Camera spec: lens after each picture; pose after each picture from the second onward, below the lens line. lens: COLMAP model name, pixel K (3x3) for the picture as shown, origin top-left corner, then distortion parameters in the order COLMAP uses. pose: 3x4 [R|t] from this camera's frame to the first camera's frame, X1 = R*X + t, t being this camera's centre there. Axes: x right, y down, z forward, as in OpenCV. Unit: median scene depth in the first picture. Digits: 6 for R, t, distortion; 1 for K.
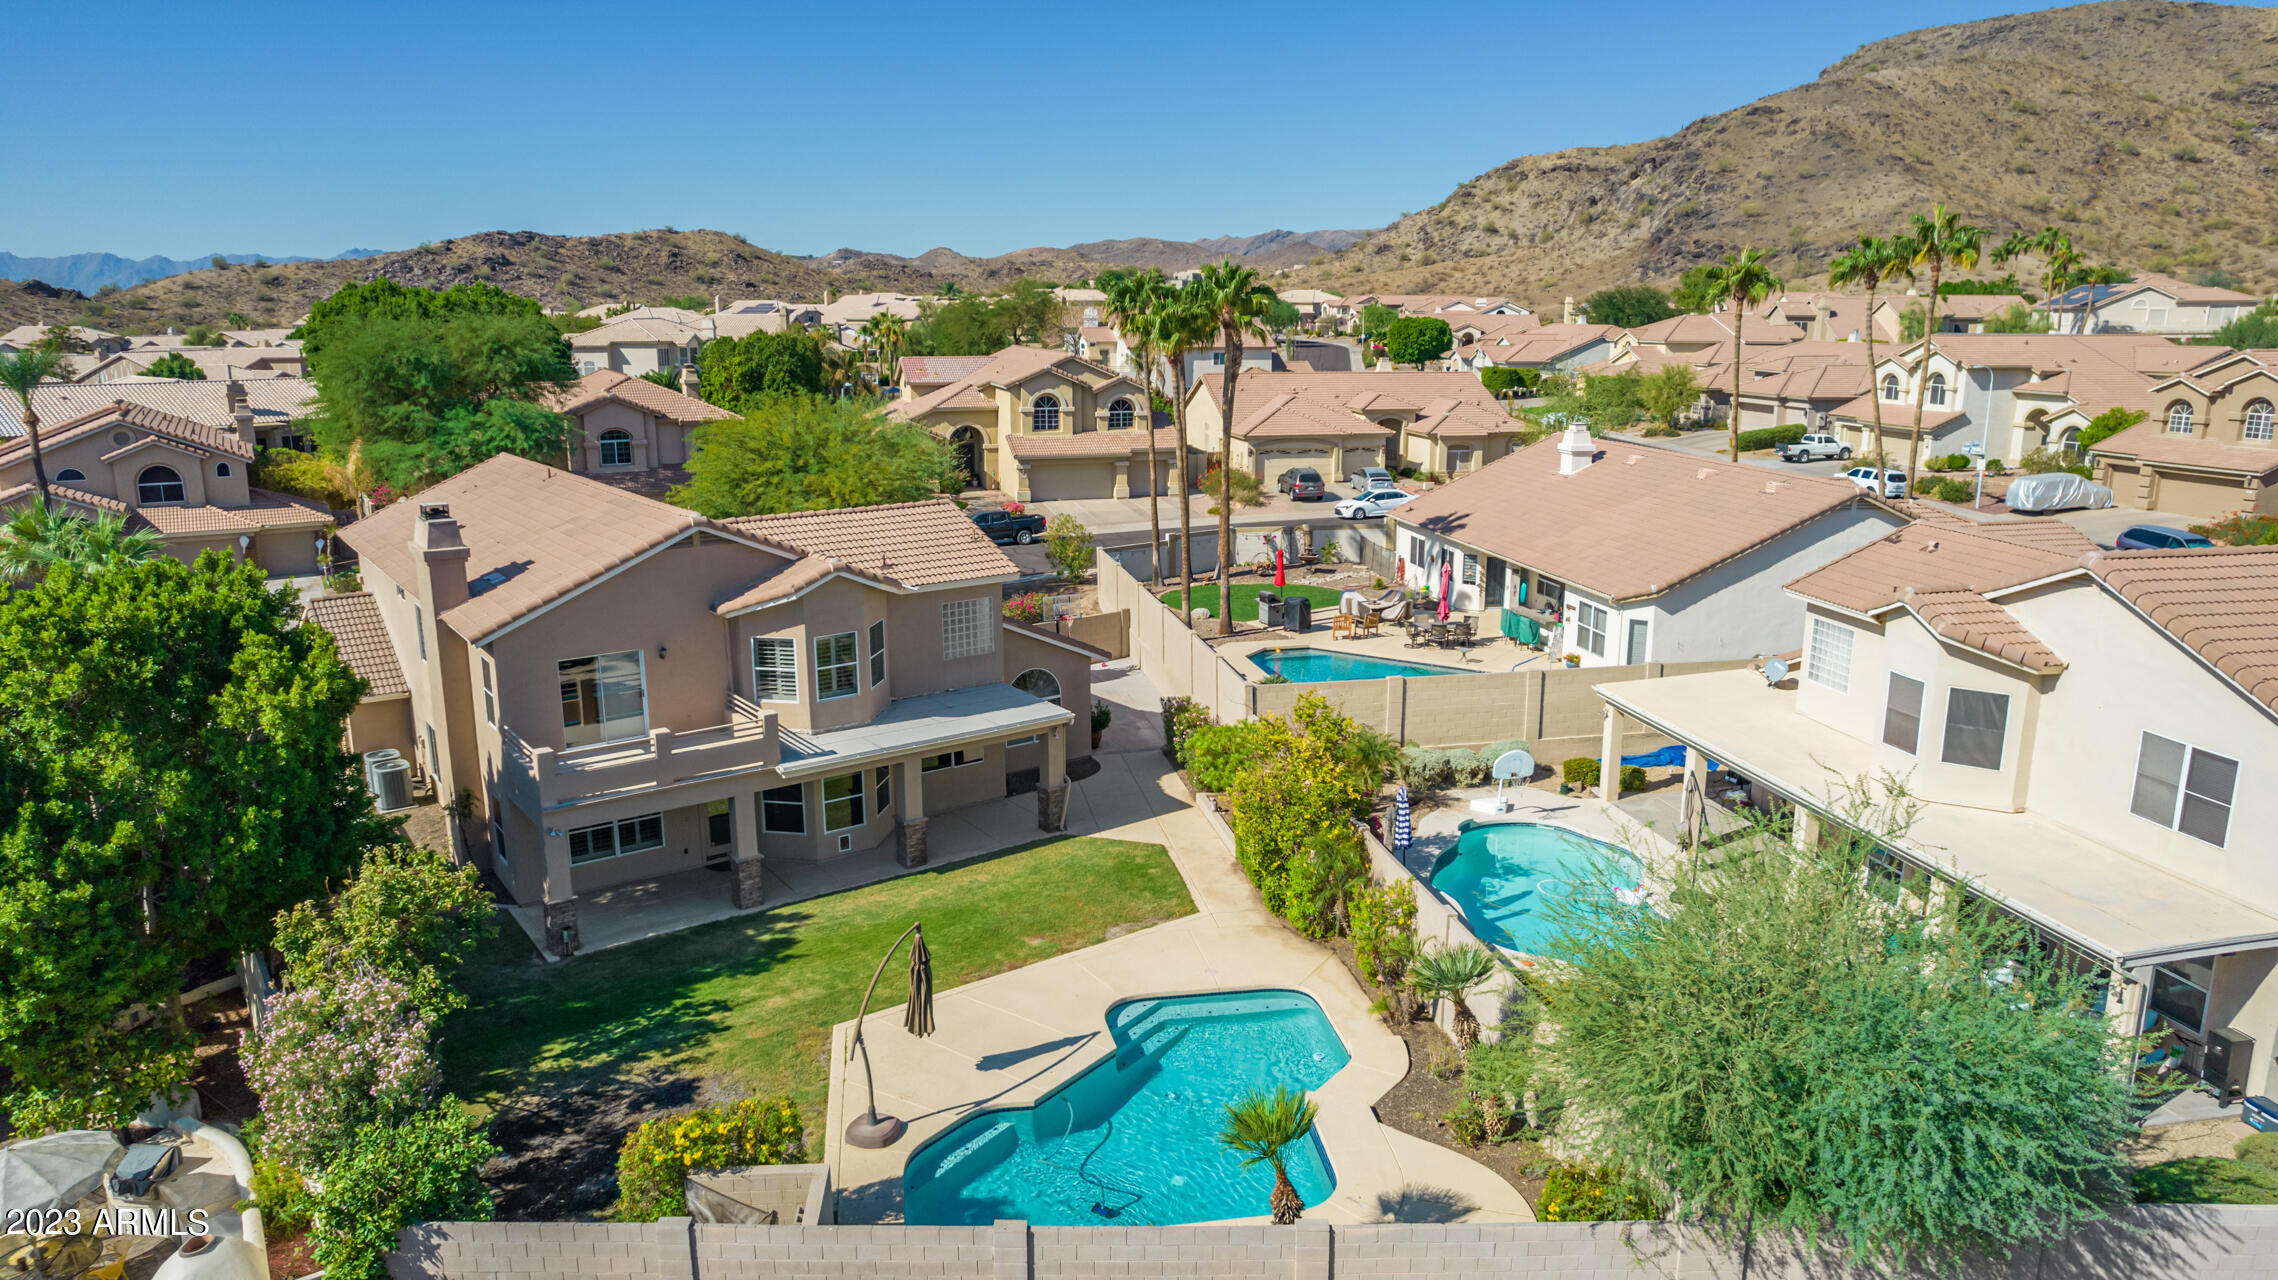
lens RADIAL K [[1456.4, 0, 1139.0], [0, 1456.4, 640.0], [0, 0, 1]] dist [-0.080923, 0.071831]
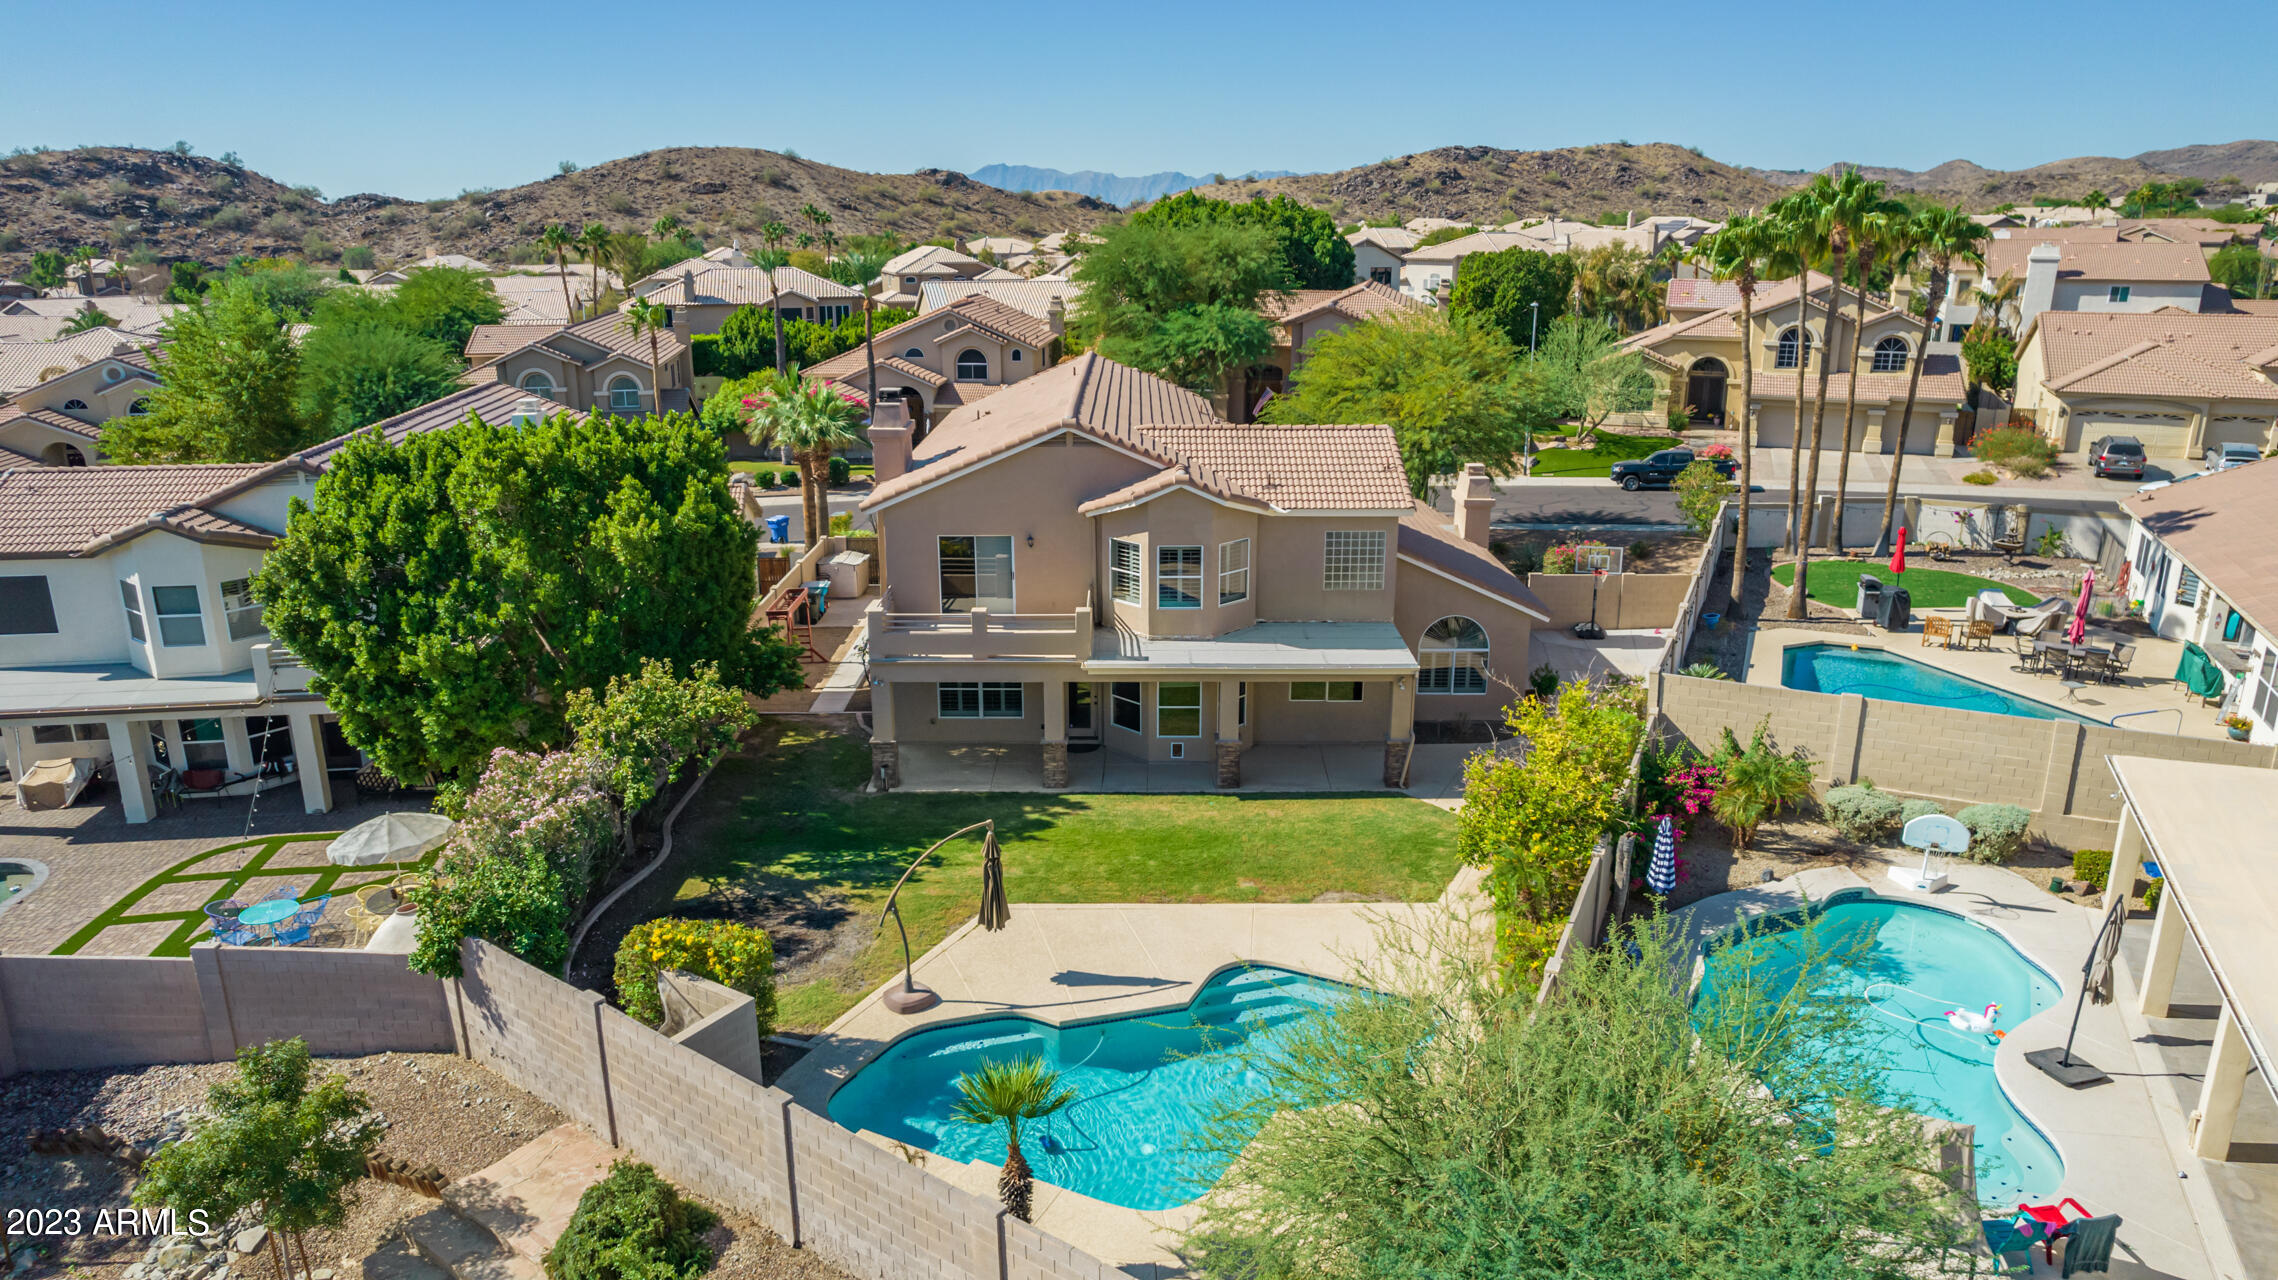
lens RADIAL K [[1456.4, 0, 1139.0], [0, 1456.4, 640.0], [0, 0, 1]] dist [-0.080923, 0.071831]
pose [[0.804142, 0.165153, -0.571035, 0.178439], [-0.133405, 0.986266, 0.097381, -0.016847], [0.579275, -0.002130, 0.815129, 0.076246]]
